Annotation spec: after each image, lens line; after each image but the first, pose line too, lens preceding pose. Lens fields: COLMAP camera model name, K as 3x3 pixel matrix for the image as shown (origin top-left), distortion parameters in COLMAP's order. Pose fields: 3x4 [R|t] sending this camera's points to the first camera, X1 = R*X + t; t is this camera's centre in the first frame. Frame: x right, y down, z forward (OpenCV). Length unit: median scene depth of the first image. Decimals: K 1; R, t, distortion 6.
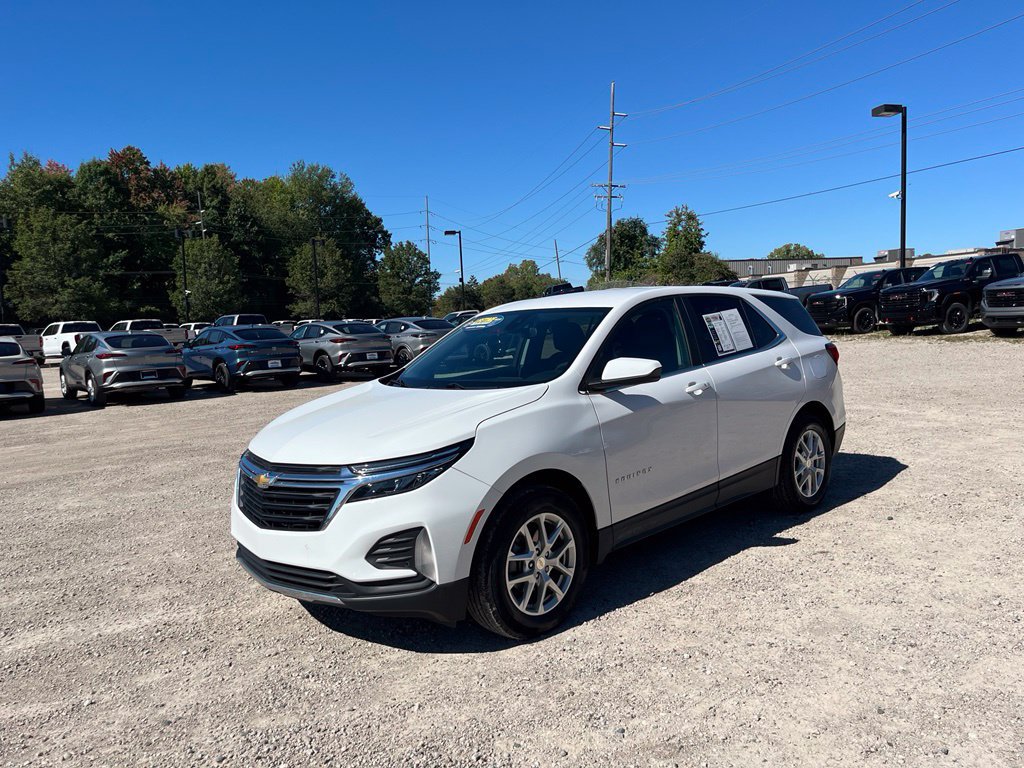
lens RADIAL K [[780.4, 0, 512.1], [0, 780.4, 405.1], [0, 0, 1]] dist [0.034978, -0.032941]
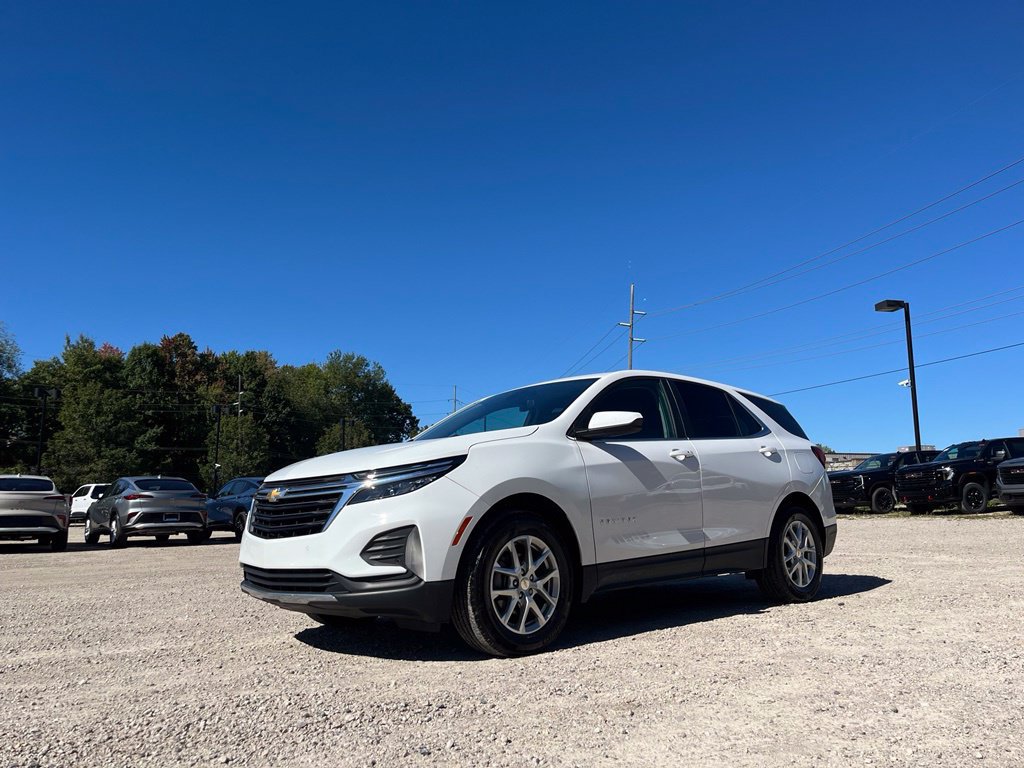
lens RADIAL K [[780.4, 0, 512.1], [0, 780.4, 405.1], [0, 0, 1]] dist [0.034978, -0.032941]
pose [[0.999134, 0.026730, -0.031874, 0.009796], [-0.033558, 0.970712, -0.237891, 0.046462], [0.024581, 0.238755, 0.970769, -0.018044]]
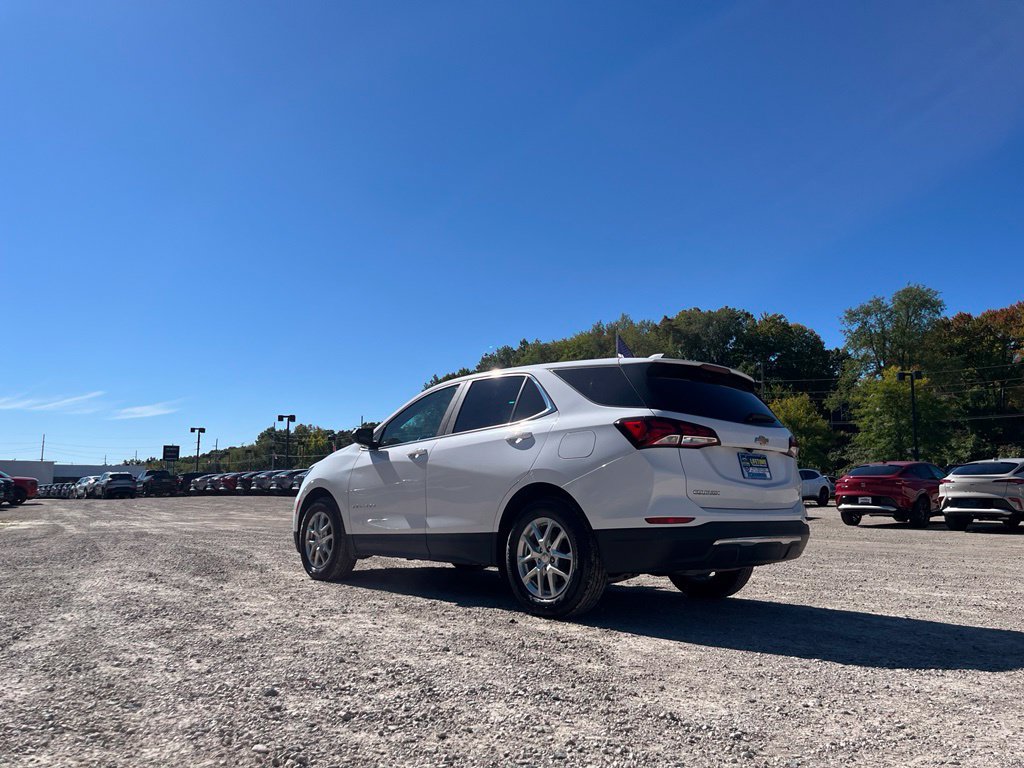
lens RADIAL K [[780.4, 0, 512.1], [0, 780.4, 405.1], [0, 0, 1]] dist [0.034978, -0.032941]
pose [[-0.009261, -0.067749, -0.997659, 0.398546], [-0.114899, 0.991166, -0.066241, -0.008807], [0.993334, 0.114016, -0.016963, 0.307719]]
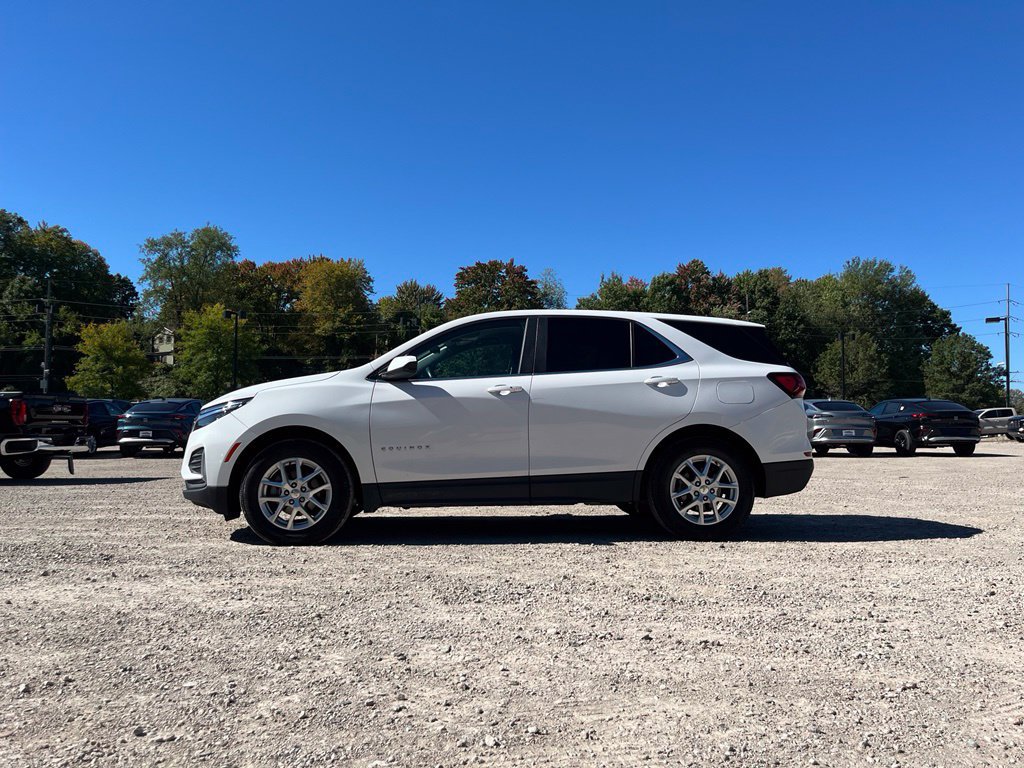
lens RADIAL K [[780.4, 0, 512.1], [0, 780.4, 405.1], [0, 0, 1]] dist [0.034978, -0.032941]
pose [[0.774281, 0.028397, -0.632204, 0.257758], [-0.107299, 0.990419, -0.086926, 0.026498], [0.623679, 0.135141, 0.769910, 0.029793]]
